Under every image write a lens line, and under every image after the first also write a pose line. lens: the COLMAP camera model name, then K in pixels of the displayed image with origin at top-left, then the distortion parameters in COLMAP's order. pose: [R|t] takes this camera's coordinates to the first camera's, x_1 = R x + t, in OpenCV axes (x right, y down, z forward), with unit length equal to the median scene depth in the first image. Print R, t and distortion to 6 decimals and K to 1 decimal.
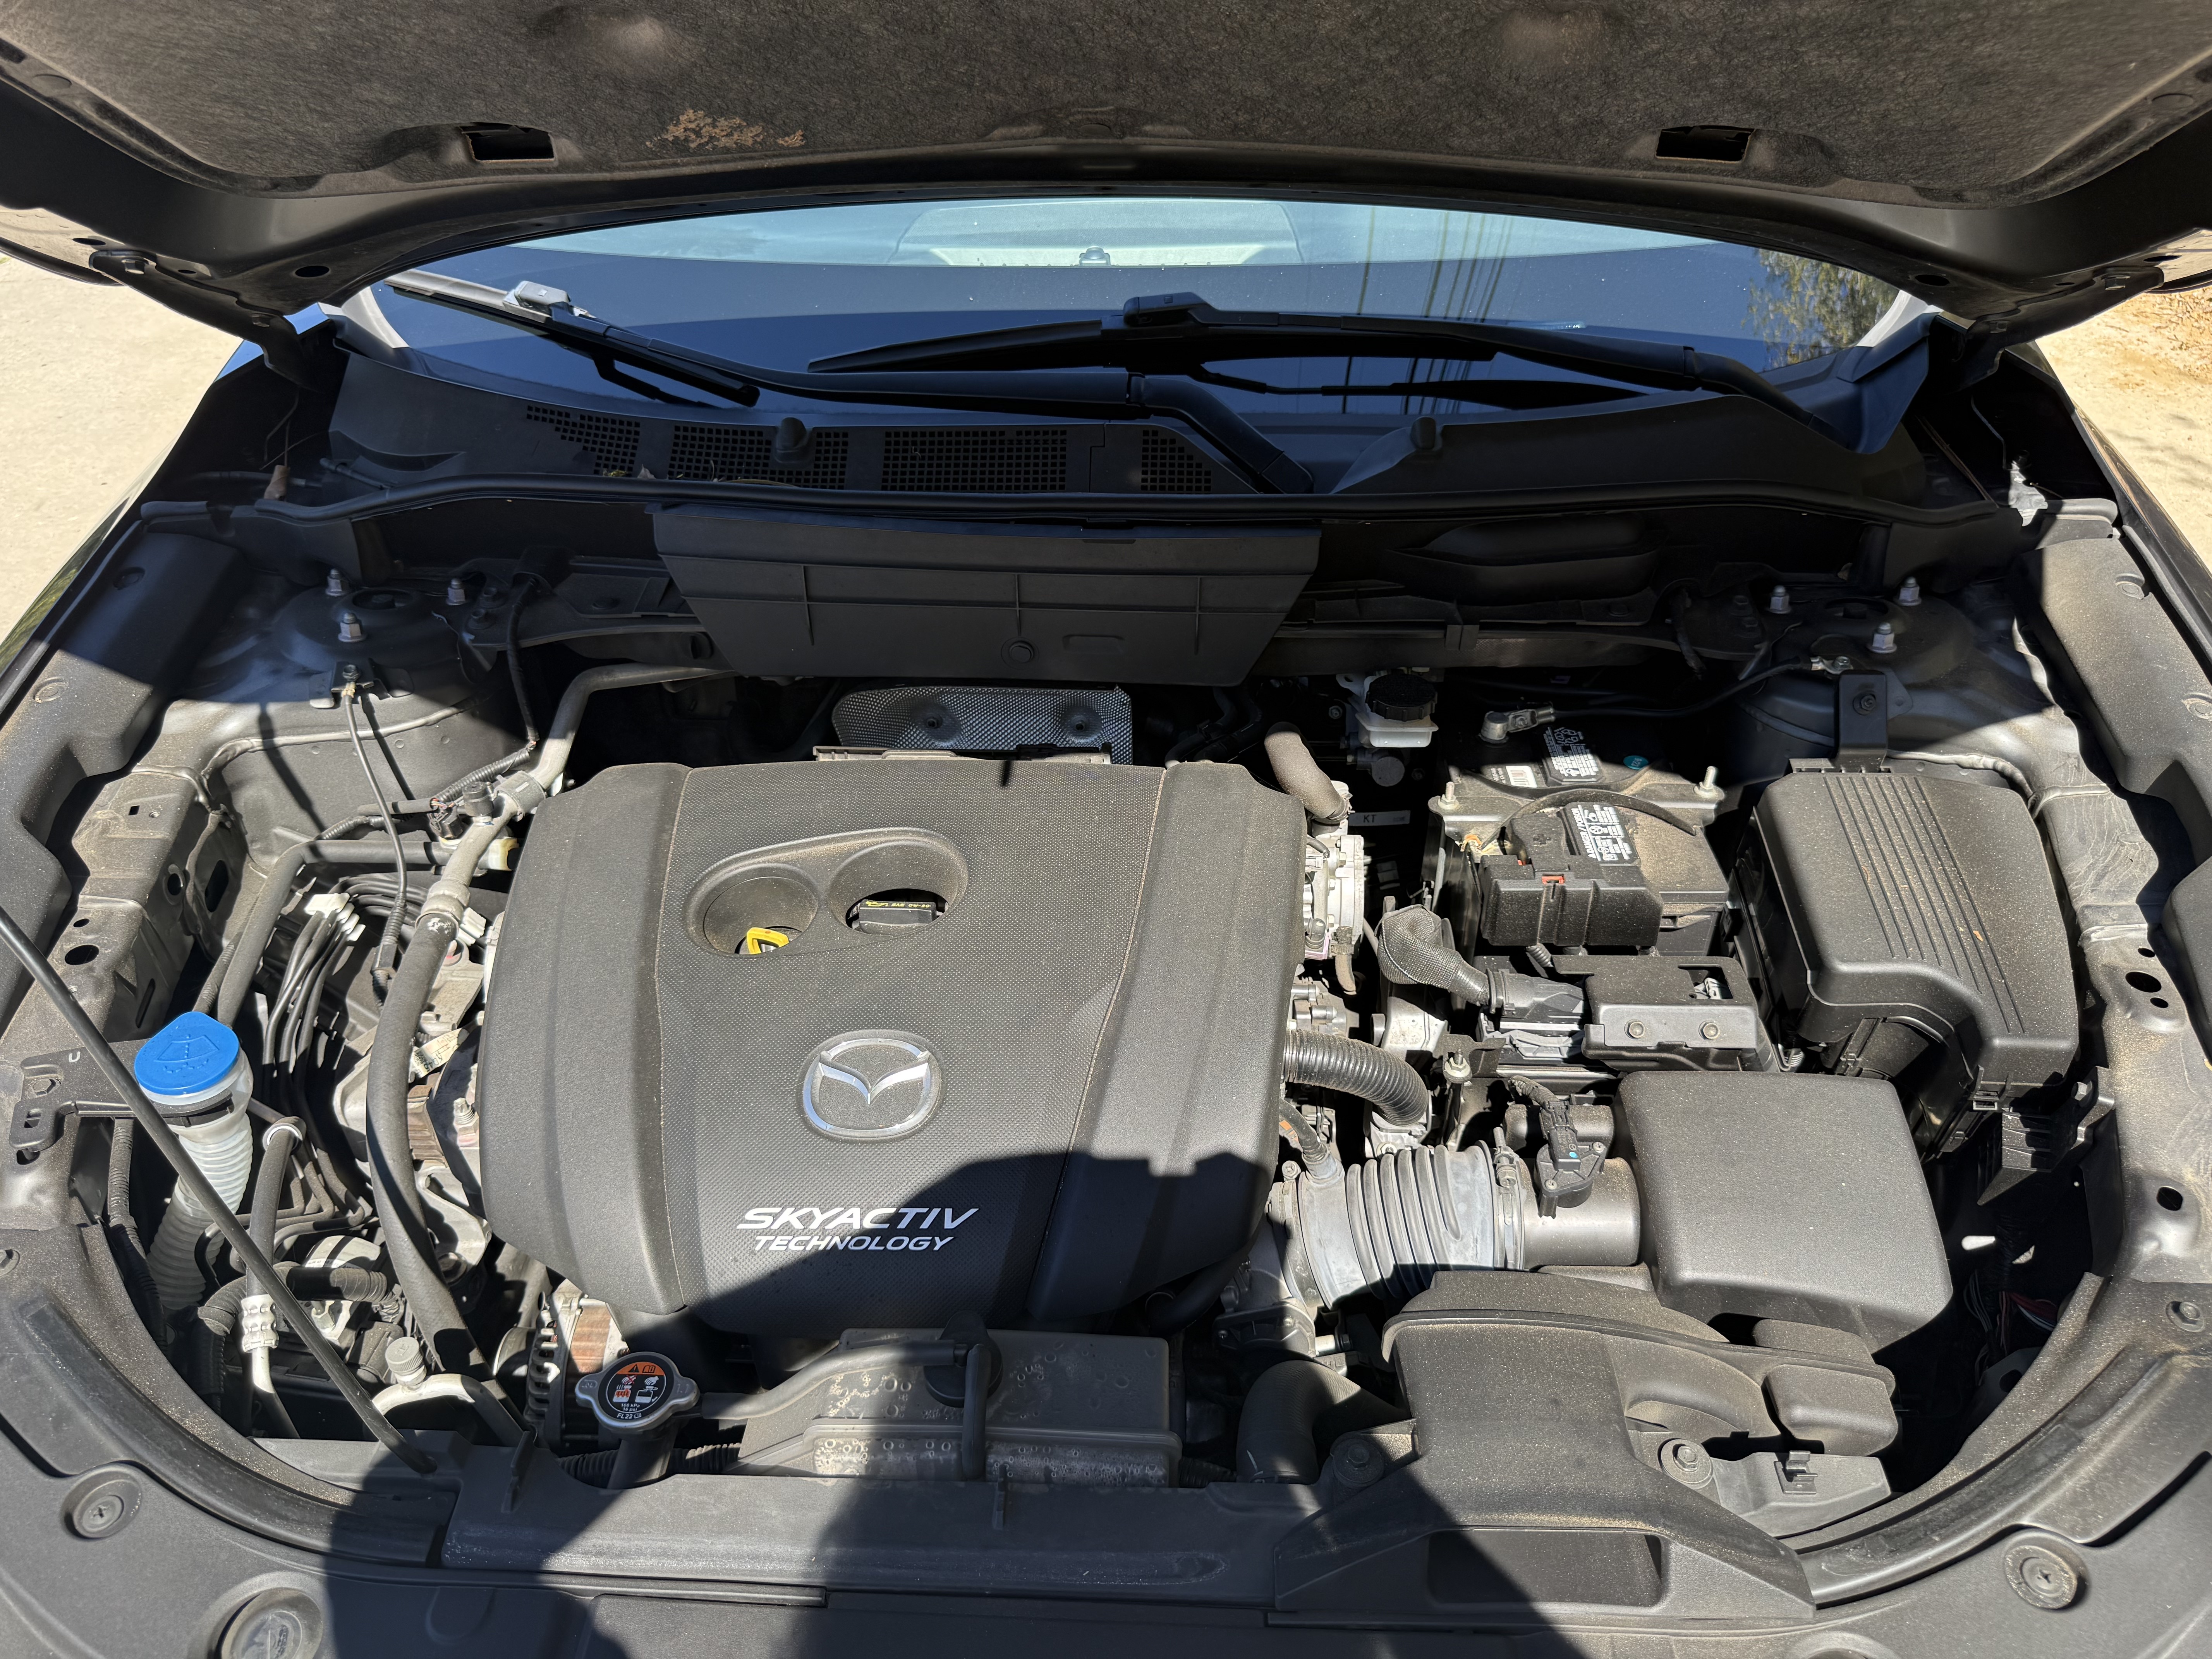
lens RADIAL K [[1560.9, 0, 1103.8], [0, 1560.9, 849.0], [0, 0, 1]] dist [0.012222, -0.021238]
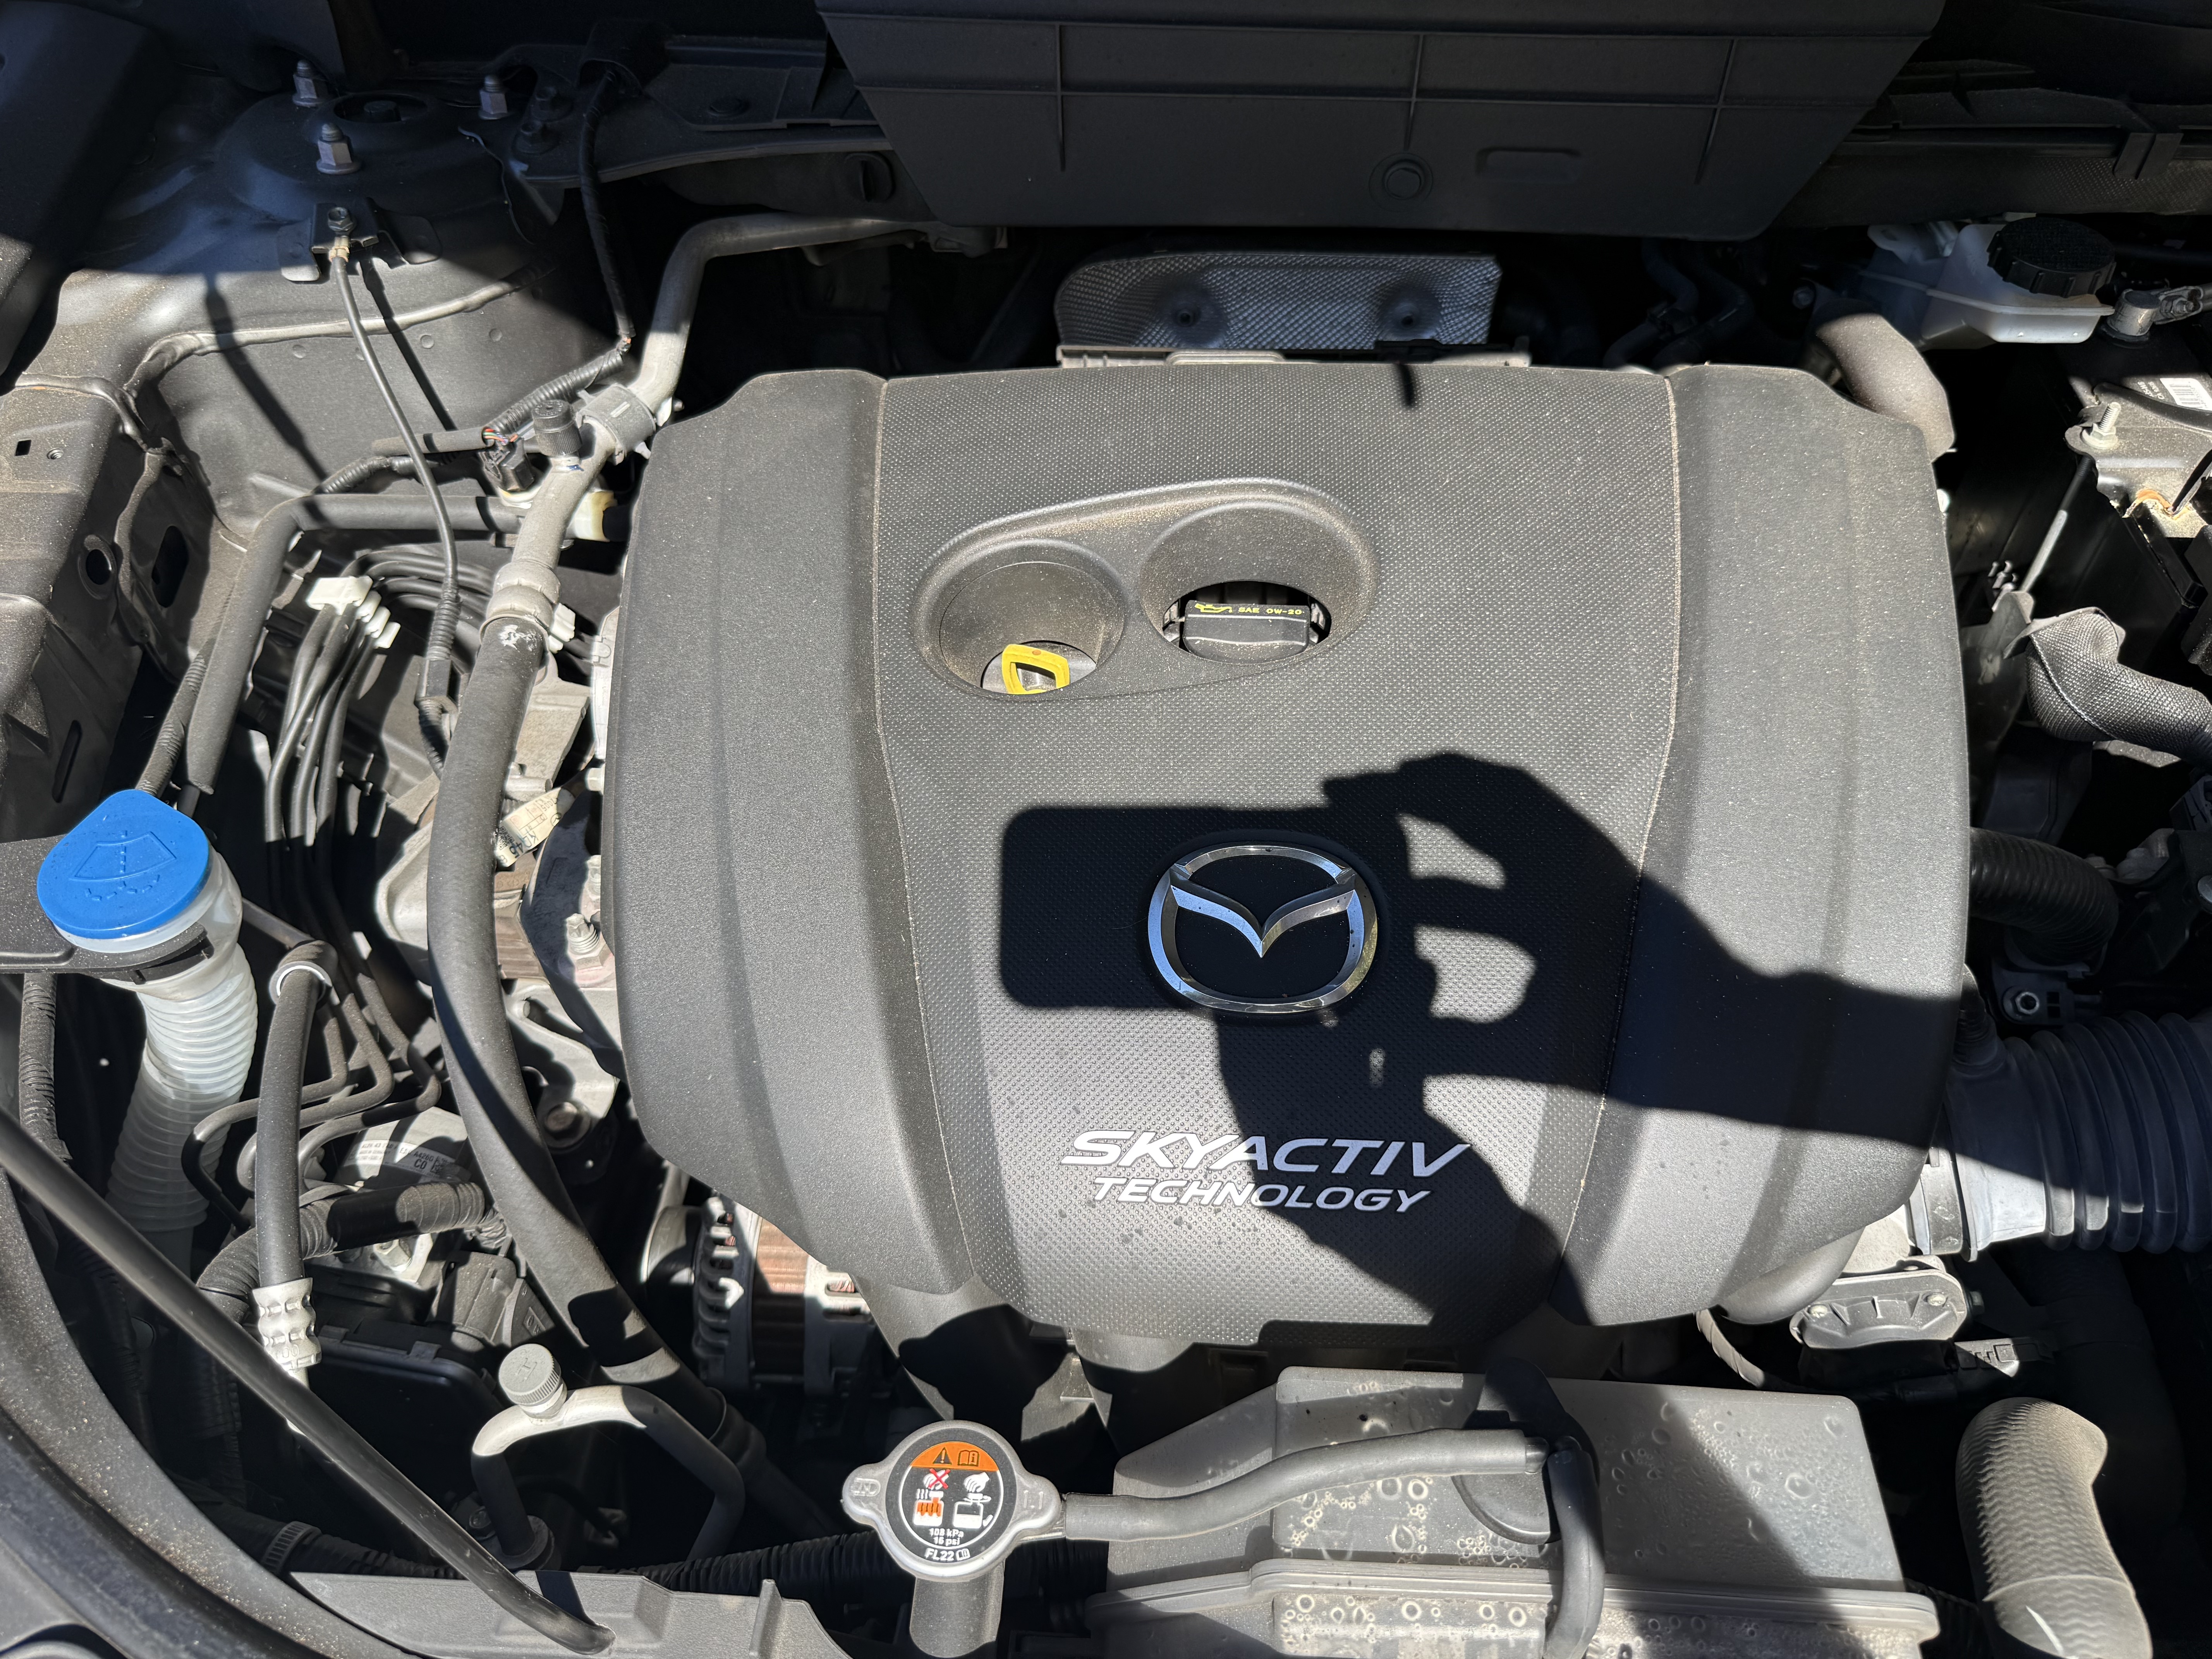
lens RADIAL K [[1560.9, 0, 1109.1], [0, 1560.9, 812.4], [0, 0, 1]] dist [0.012222, -0.021238]
pose [[0.999803, 0.005263, -0.019142, -0.168410], [-0.001189, 0.978366, 0.206878, -0.011584], [0.019817, -0.206814, 0.978179, 0.361840]]
